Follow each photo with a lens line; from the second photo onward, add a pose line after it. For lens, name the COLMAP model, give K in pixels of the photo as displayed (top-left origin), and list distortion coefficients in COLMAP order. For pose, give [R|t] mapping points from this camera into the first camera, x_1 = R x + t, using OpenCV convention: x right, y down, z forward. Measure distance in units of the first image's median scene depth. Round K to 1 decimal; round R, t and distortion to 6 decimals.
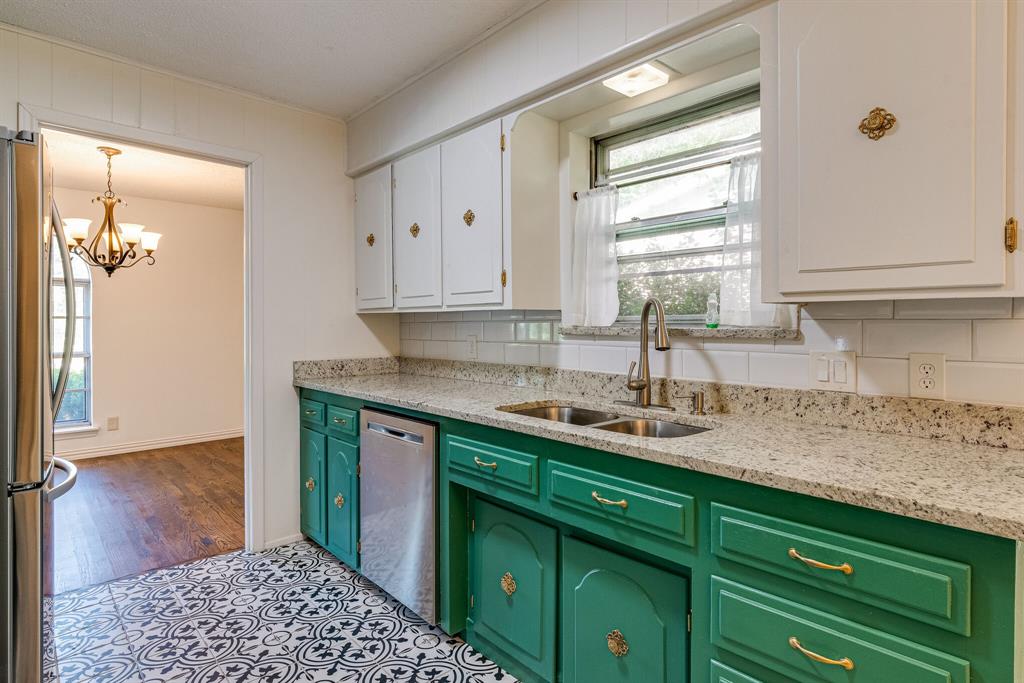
lens RADIAL K [[528.6, 0, 528.3], [0, 528.6, 317.1], [0, 0, 1]] dist [-0.005917, -0.000393]
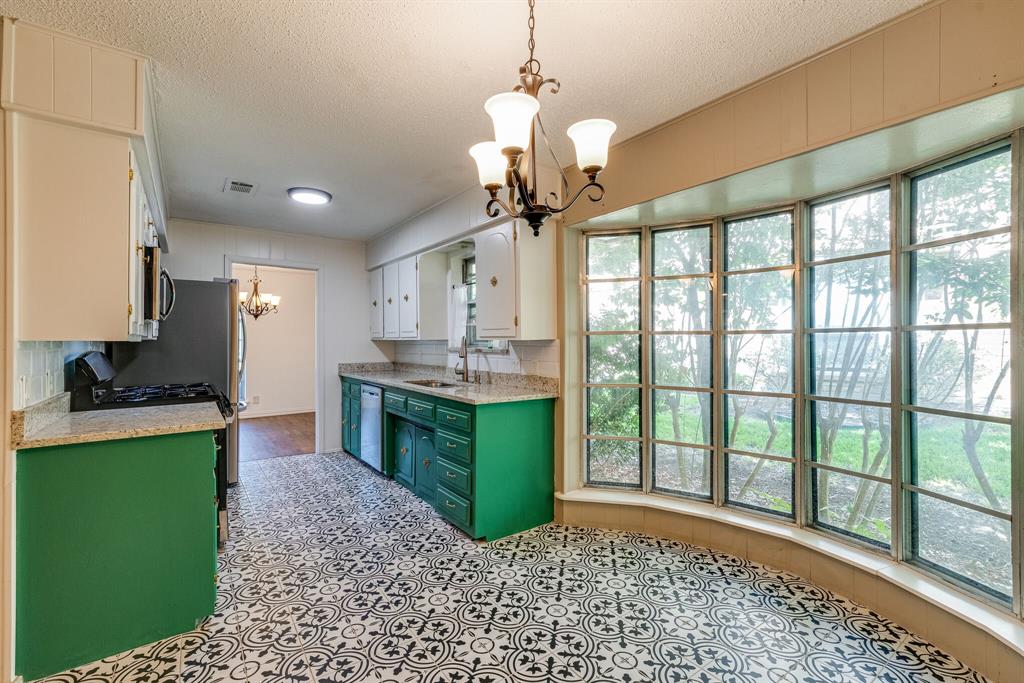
lens RADIAL K [[462.0, 0, 515.2], [0, 462.0, 322.8], [0, 0, 1]] dist [0.001073, -0.000452]
pose [[0.989057, -0.009092, -0.147257, 0.664360], [0.005890, 0.999737, -0.022165, -0.041023], [0.147420, 0.021055, 0.988850, -0.901859]]
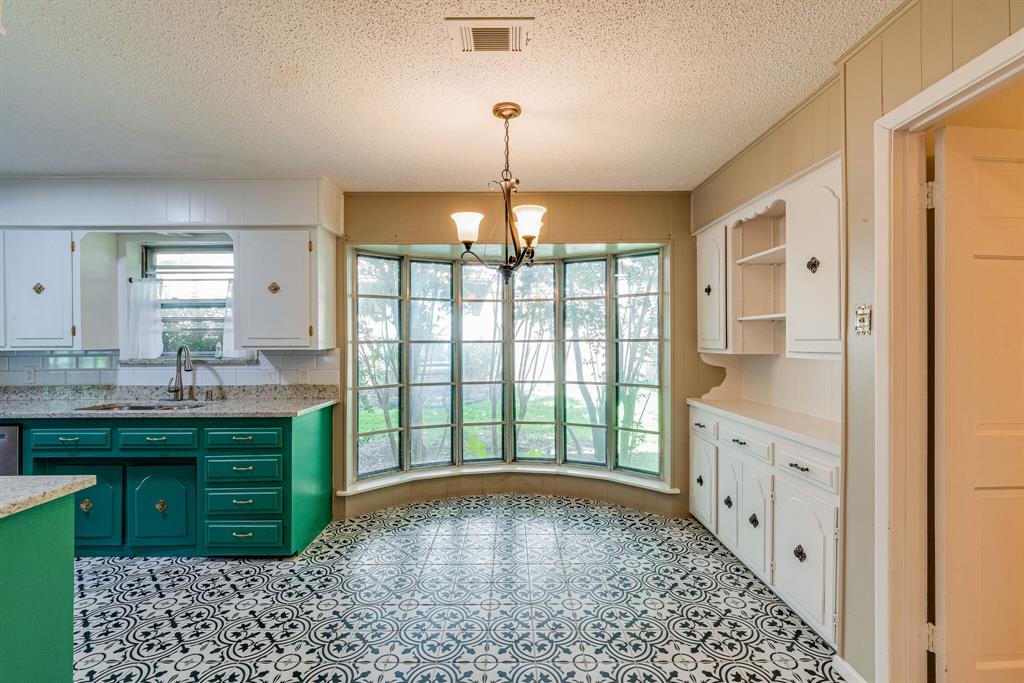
lens RADIAL K [[462.0, 0, 512.7], [0, 462.0, 342.6], [0, 0, 1]] dist [0.001073, -0.000452]
pose [[0.691158, -0.004373, 0.722690, -0.140395], [-0.005200, 0.999926, 0.011023, -0.060386], [-0.722685, -0.011376, 0.691084, -0.932197]]
